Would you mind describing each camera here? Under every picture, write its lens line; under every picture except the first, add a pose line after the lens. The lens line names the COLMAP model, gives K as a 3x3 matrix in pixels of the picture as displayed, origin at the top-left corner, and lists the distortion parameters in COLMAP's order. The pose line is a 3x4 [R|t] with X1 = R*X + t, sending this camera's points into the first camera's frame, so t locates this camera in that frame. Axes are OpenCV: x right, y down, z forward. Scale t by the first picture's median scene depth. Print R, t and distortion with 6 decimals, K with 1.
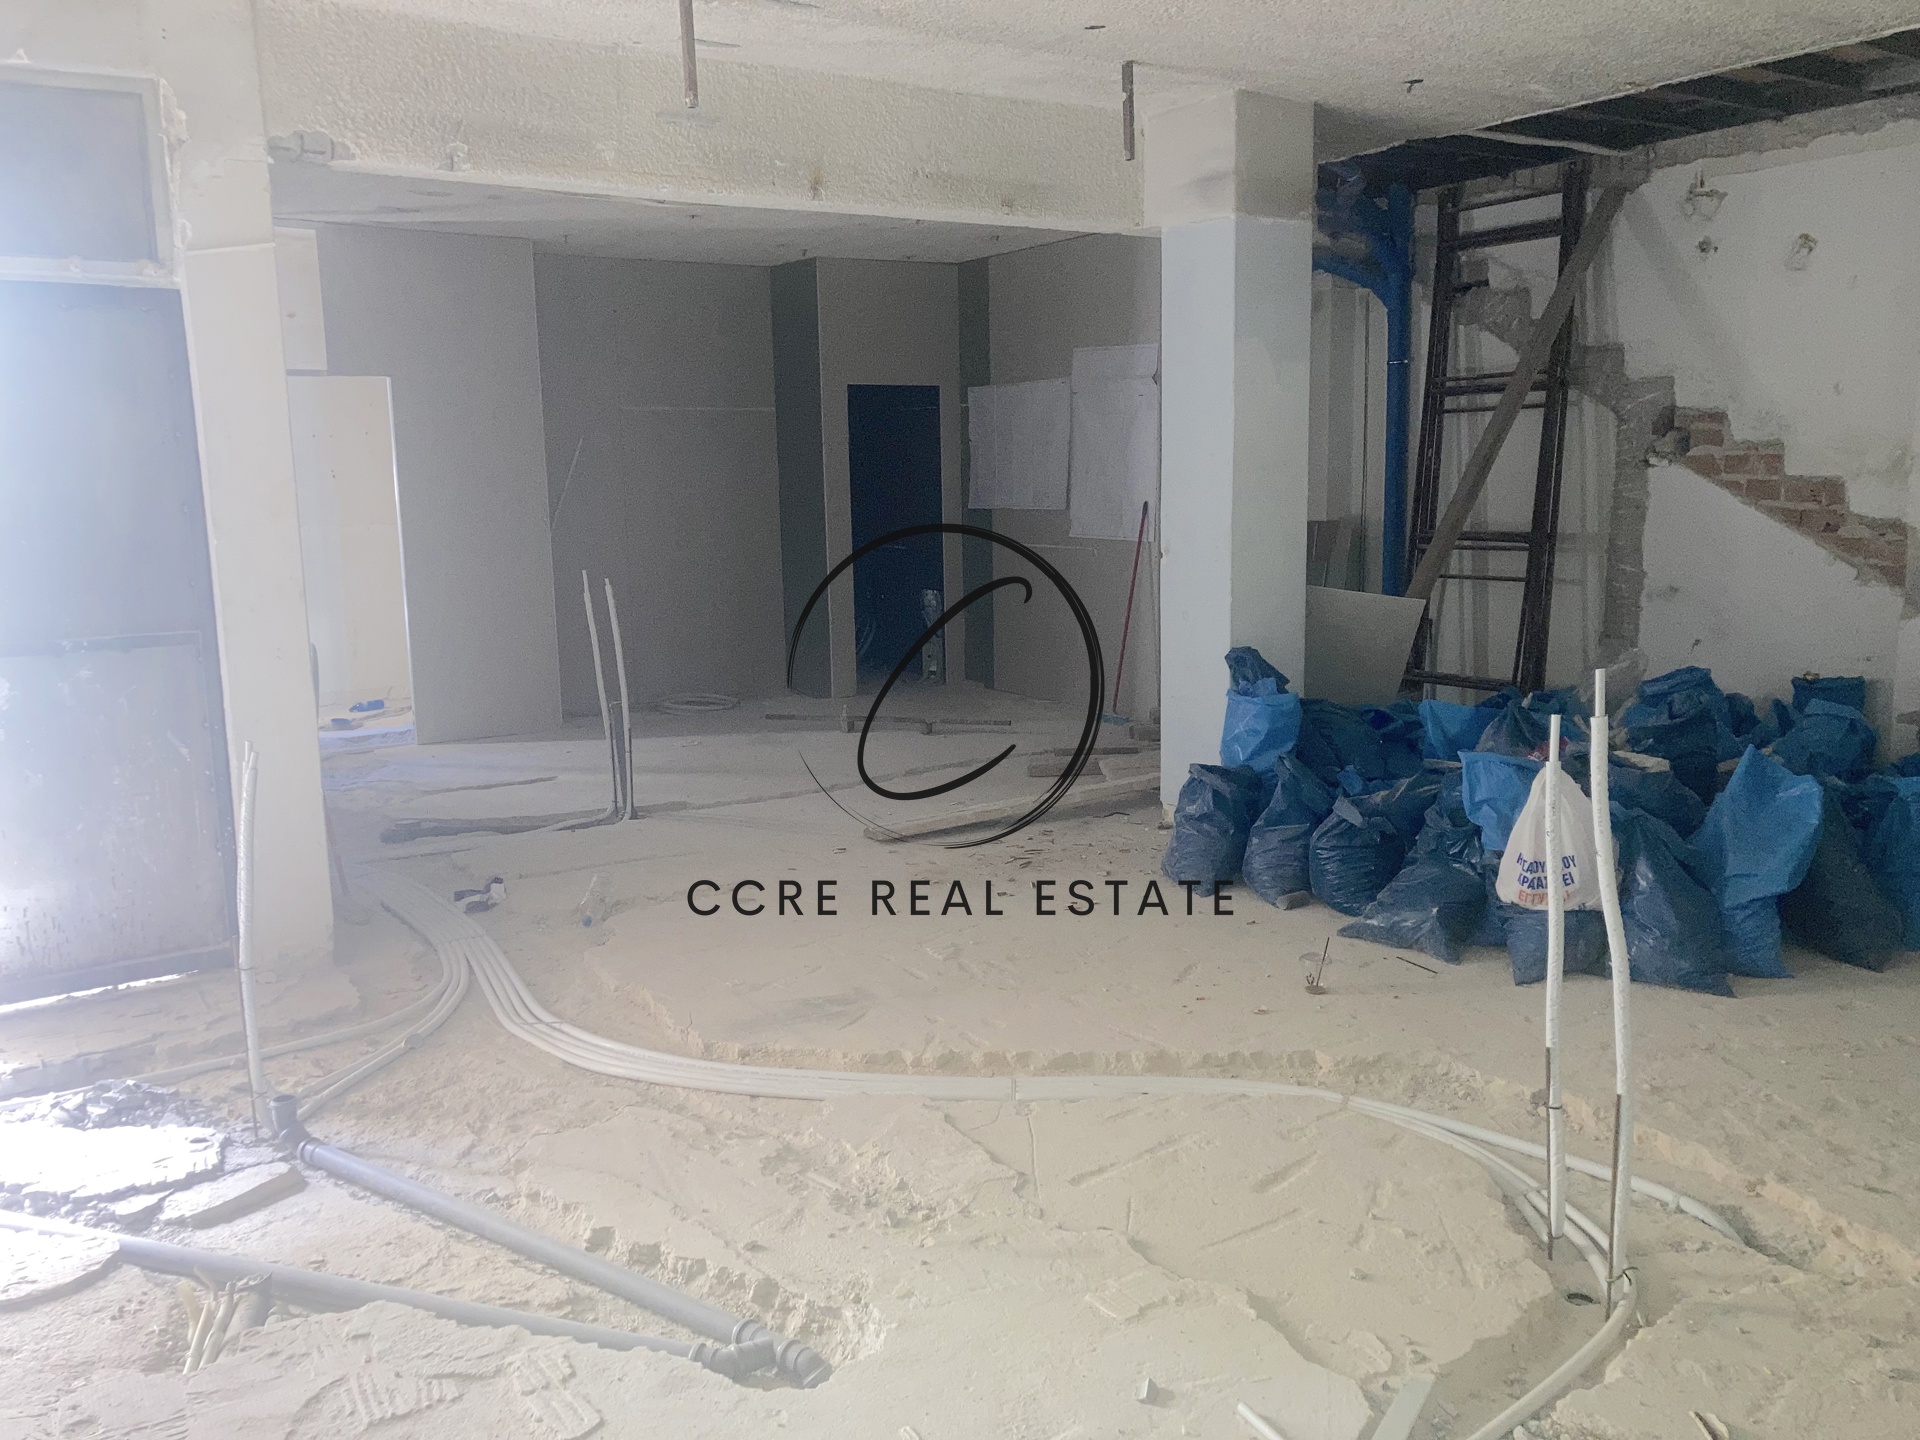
lens RADIAL K [[1581.1, 0, 960.0], [0, 1581.1, 720.0], [0, 0, 1]] dist [0.031437, -0.000974]
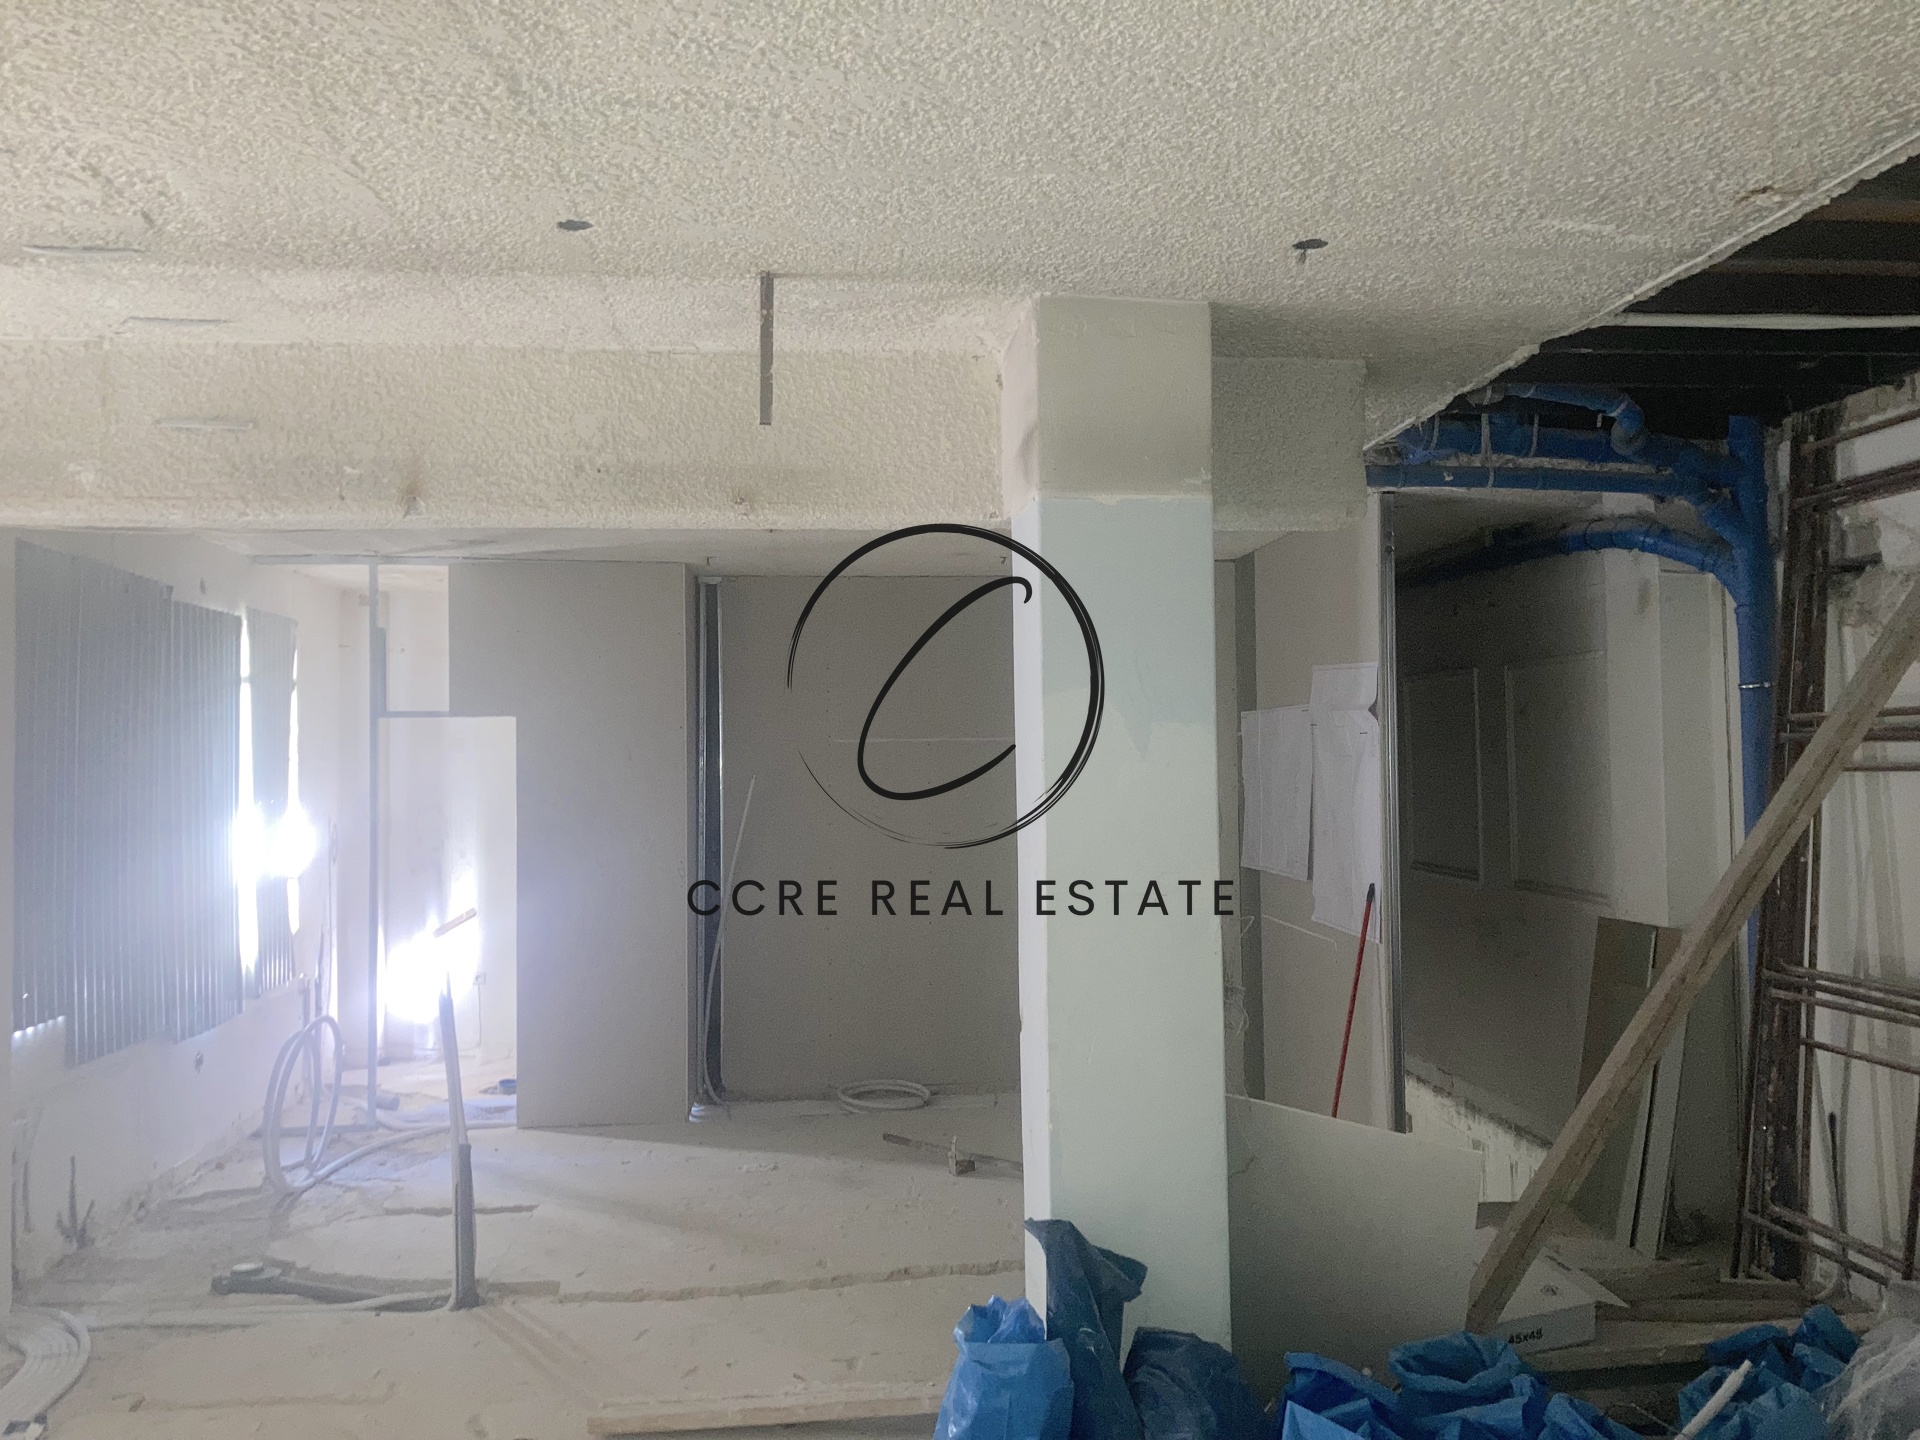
lens RADIAL K [[1575.0, 0, 960.0], [0, 1575.0, 720.0], [0, 0, 1]] dist [0.048028, 0.002508]
pose [[0.887477, -0.002191, -0.460846, 0.393737], [-0.078070, 0.984821, -0.155026, -0.125841], [0.454191, 0.173561, 0.873835, 0.436573]]
